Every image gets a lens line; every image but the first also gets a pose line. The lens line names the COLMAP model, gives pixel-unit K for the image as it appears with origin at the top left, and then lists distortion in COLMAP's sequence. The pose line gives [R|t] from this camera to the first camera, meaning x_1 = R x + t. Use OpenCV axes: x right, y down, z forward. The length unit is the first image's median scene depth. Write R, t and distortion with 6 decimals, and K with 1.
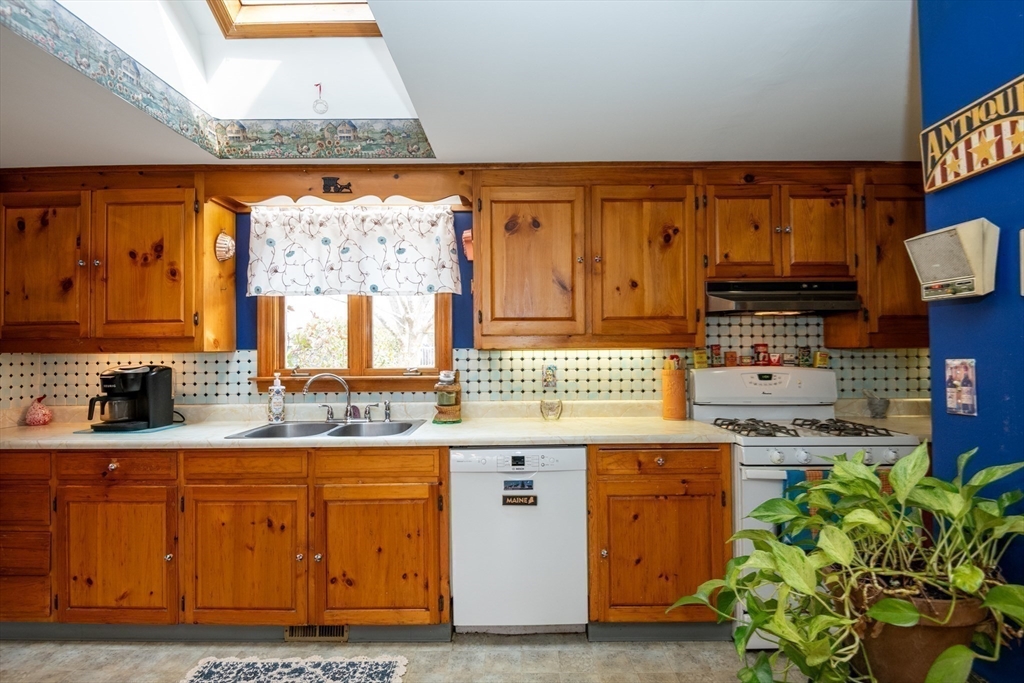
lens RADIAL K [[514.6, 0, 521.5], [0, 514.6, 338.3], [0, 0, 1]] dist [-0.002892, -0.007224]
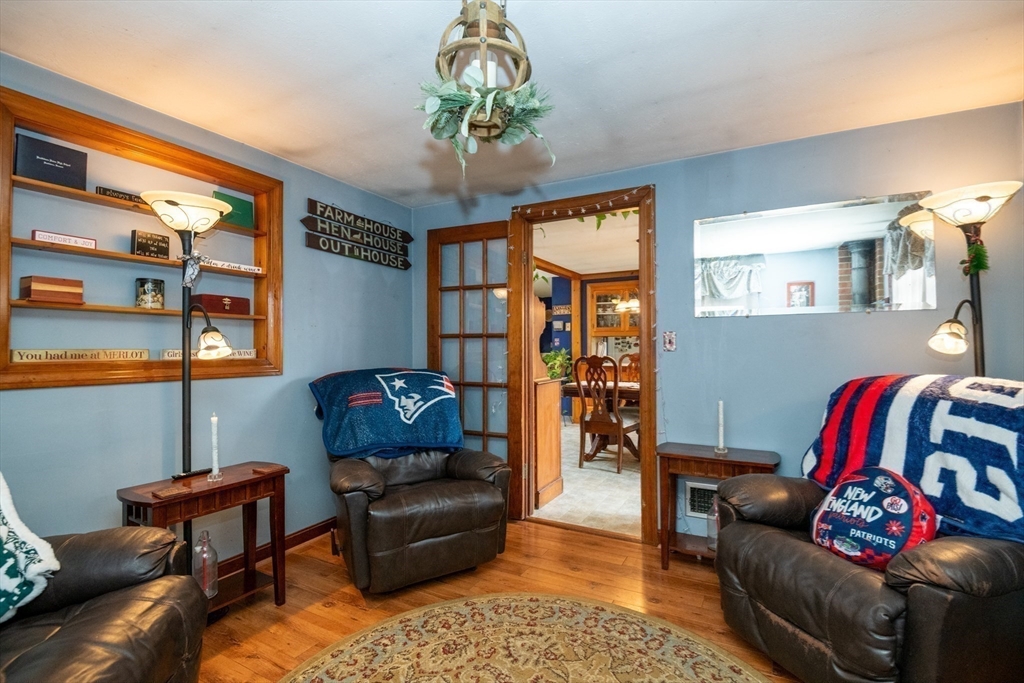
lens RADIAL K [[470.7, 0, 508.8], [0, 470.7, 344.0], [0, 0, 1]] dist [-0.031322, -0.001698]
pose [[0.473067, 0.011792, 0.880948, -2.226944], [-0.015698, 0.999865, -0.004954, 0.067066], [-0.880887, -0.011486, 0.473188, -0.655445]]
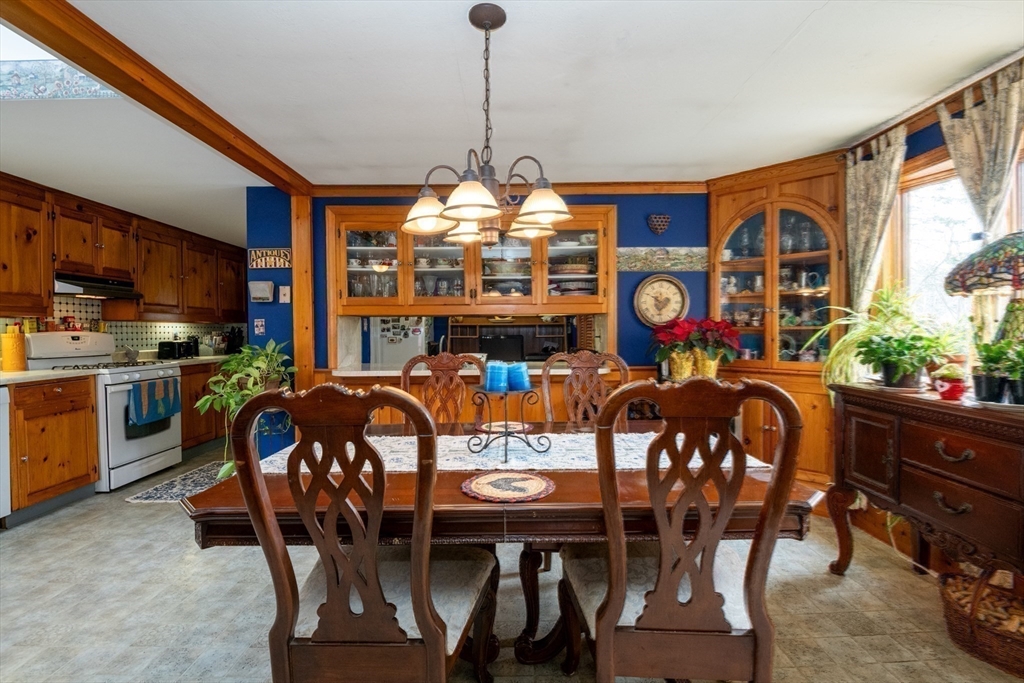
lens RADIAL K [[470.7, 0, 522.9], [0, 470.7, 339.4], [0, 0, 1]] dist [-0.031322, -0.001698]
pose [[-0.041617, -0.011672, 0.999065, -0.964631], [-0.013524, 0.999847, 0.011118, 0.048213], [-0.999042, -0.013049, -0.041768, -0.265796]]
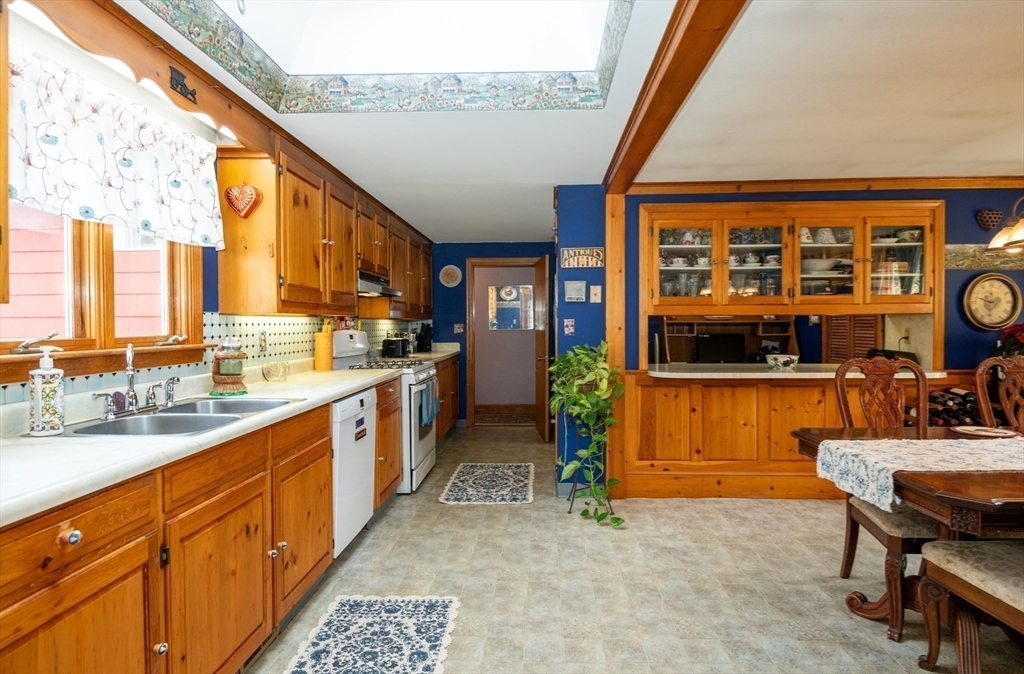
lens RADIAL K [[530.7, 0, 518.4], [0, 530.7, 328.6], [0, 0, 1]] dist [-0.015400, -0.003406]
pose [[0.039418, -0.002565, 0.999220, -1.096871], [-0.016755, 0.999854, 0.003228, 0.040229], [-0.999082, -0.016869, 0.039369, 0.487313]]
